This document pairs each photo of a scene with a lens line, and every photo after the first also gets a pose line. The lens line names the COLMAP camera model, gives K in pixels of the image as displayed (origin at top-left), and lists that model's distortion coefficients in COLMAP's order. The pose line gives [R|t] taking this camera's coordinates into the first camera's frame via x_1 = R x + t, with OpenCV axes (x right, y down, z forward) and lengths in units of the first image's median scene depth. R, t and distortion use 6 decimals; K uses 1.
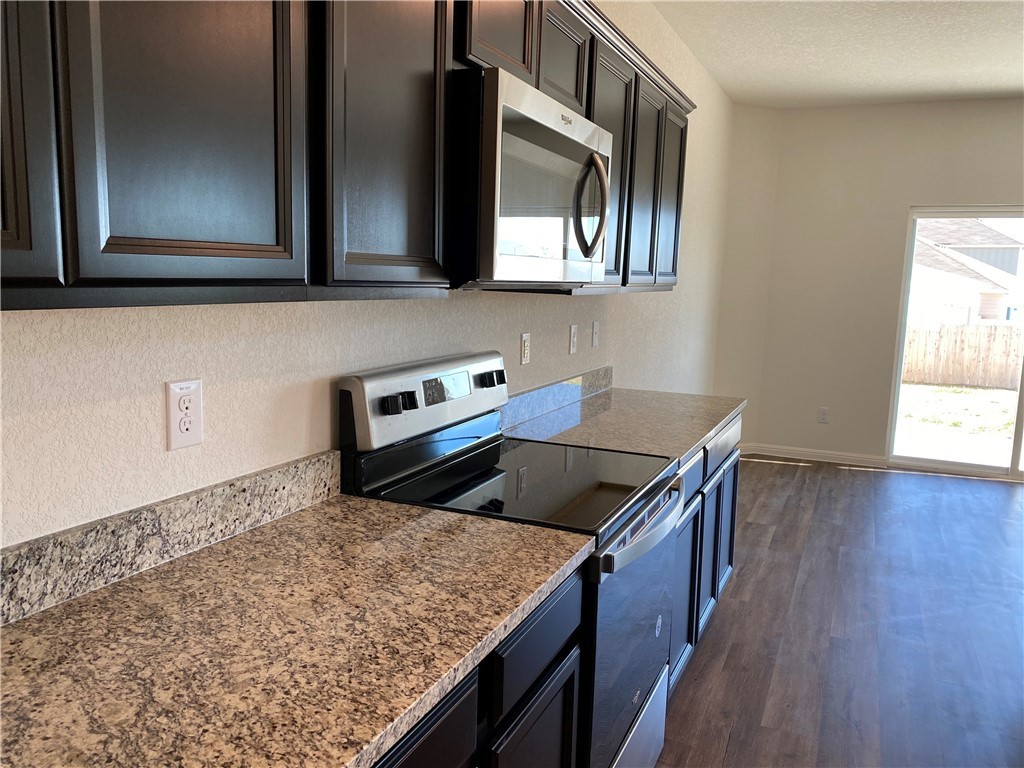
lens RADIAL K [[779.8, 0, 506.9], [0, 779.8, 398.1], [0, 0, 1]] dist [0.048013, -0.047518]
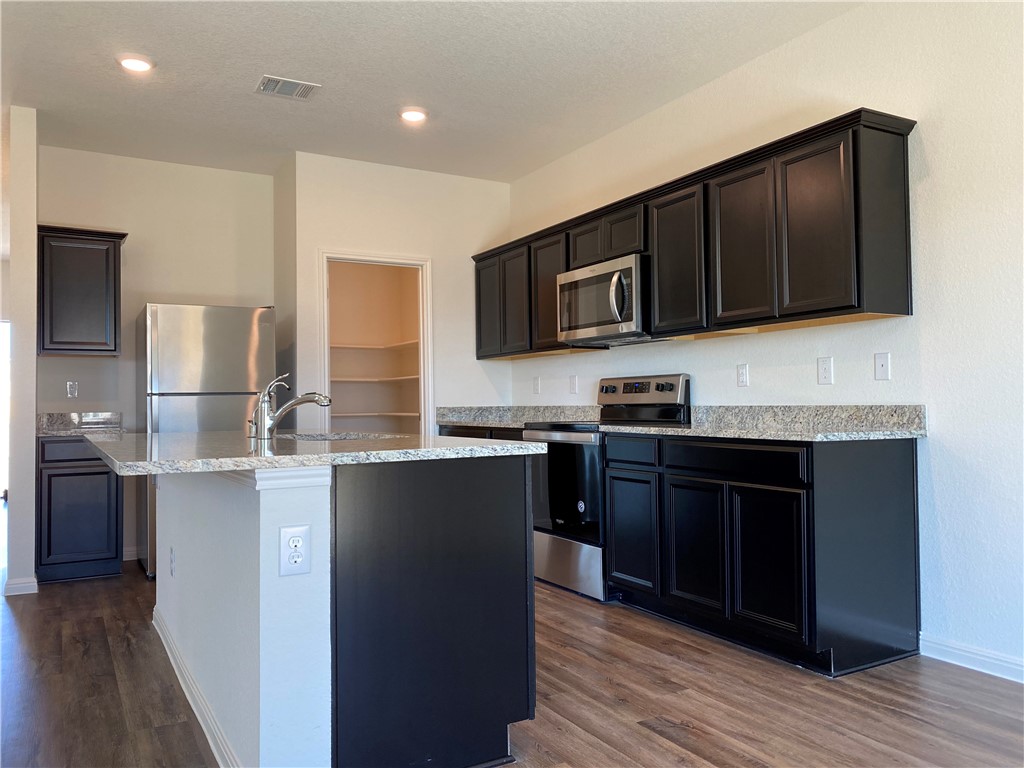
lens RADIAL K [[779.8, 0, 512.3], [0, 779.8, 383.5], [0, 0, 1]] dist [0.048013, -0.047518]
pose [[-0.583461, -0.034031, -0.811428, 1.306889], [-0.120959, 0.991619, 0.045388, -0.055182], [0.803083, 0.124632, -0.582687, 1.366623]]
